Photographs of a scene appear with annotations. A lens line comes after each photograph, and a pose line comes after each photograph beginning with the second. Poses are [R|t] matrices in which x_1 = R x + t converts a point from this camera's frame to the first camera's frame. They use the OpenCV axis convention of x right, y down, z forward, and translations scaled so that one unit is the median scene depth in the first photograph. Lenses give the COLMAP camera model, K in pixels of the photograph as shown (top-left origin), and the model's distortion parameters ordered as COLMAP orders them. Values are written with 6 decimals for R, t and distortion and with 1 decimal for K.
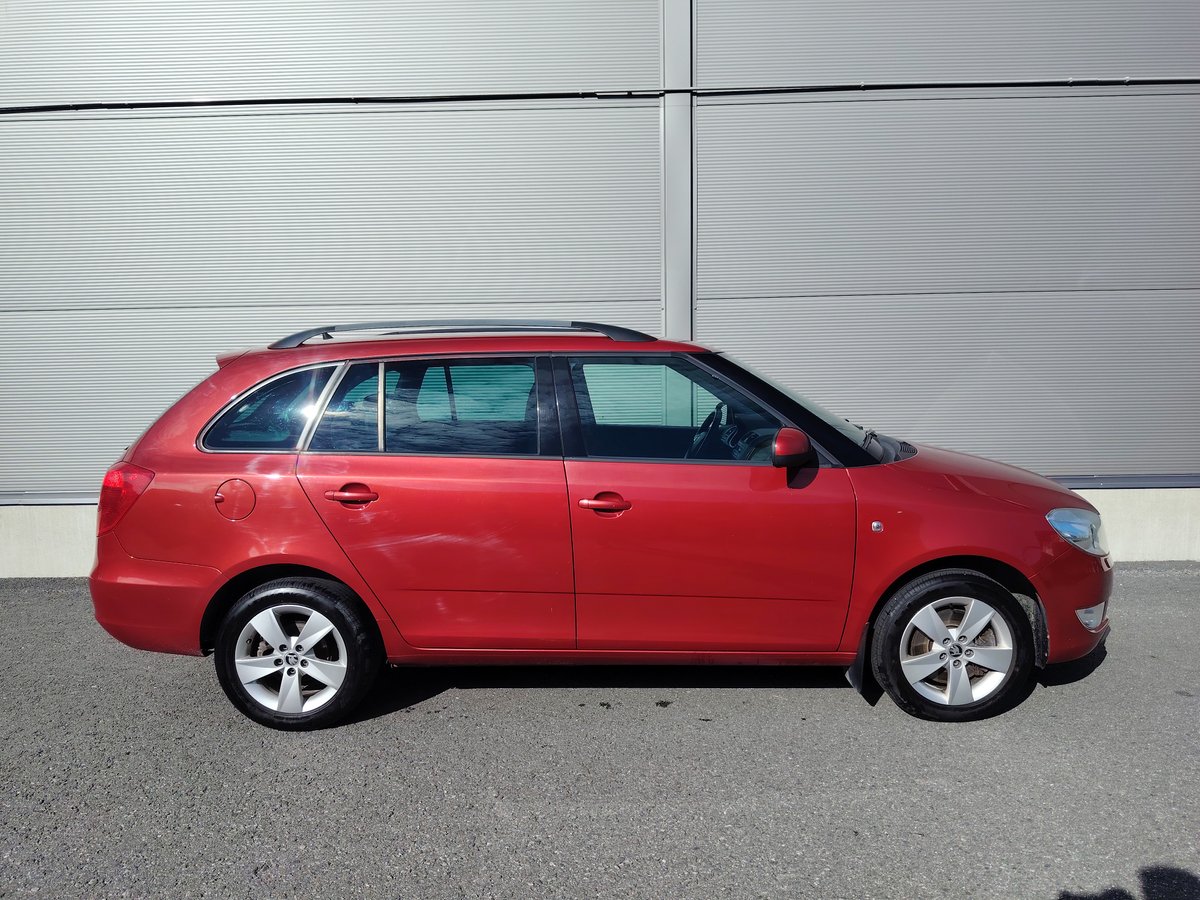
lens RADIAL K [[810.3, 0, 595.5], [0, 810.3, 423.7], [0, 0, 1]] dist [0.011220, -0.020084]
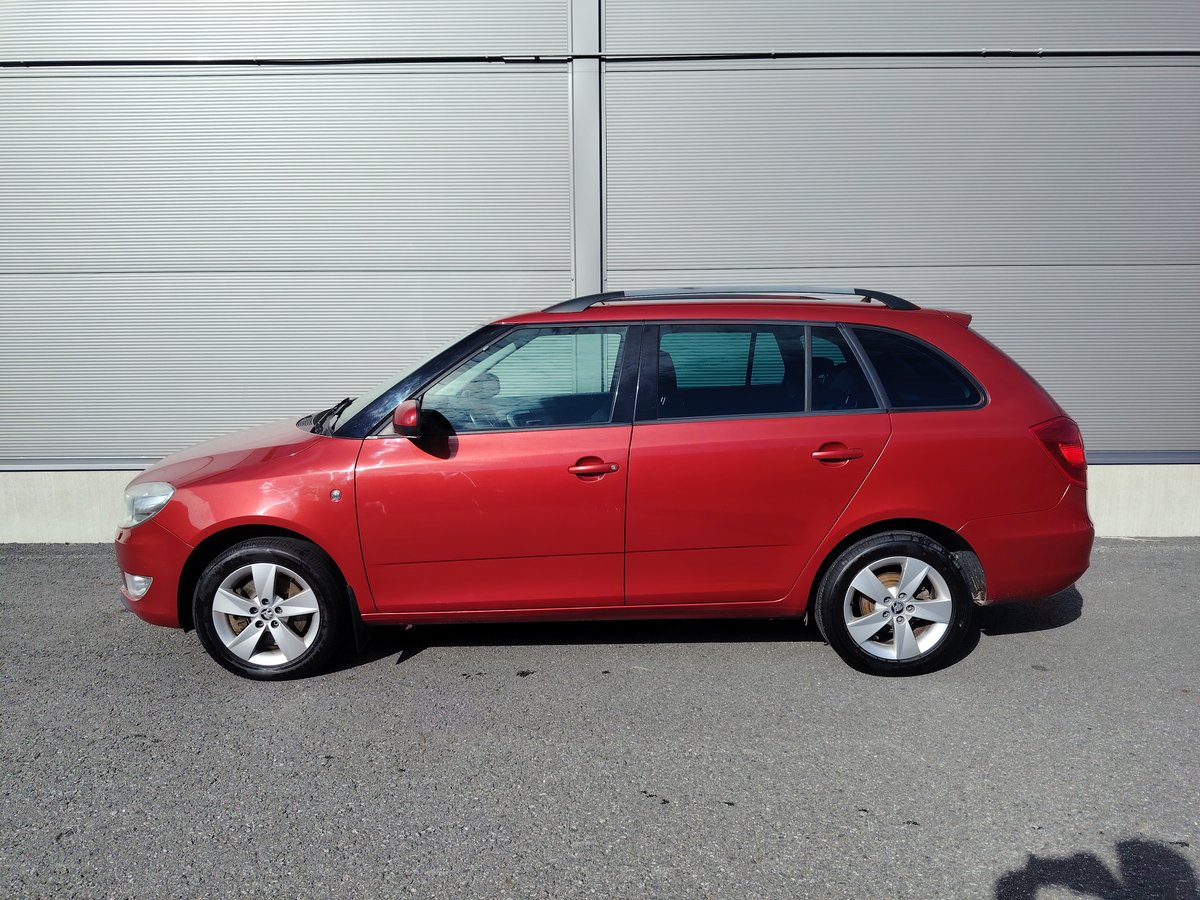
lens RADIAL K [[810.3, 0, 595.5], [0, 810.3, 423.7], [0, 0, 1]] dist [0.011220, -0.020084]
pose [[0.999885, 0.009498, 0.011809, 0.189824], [-0.009942, 0.999221, 0.038179, -0.006219], [-0.011437, -0.038292, 0.999201, 0.002763]]
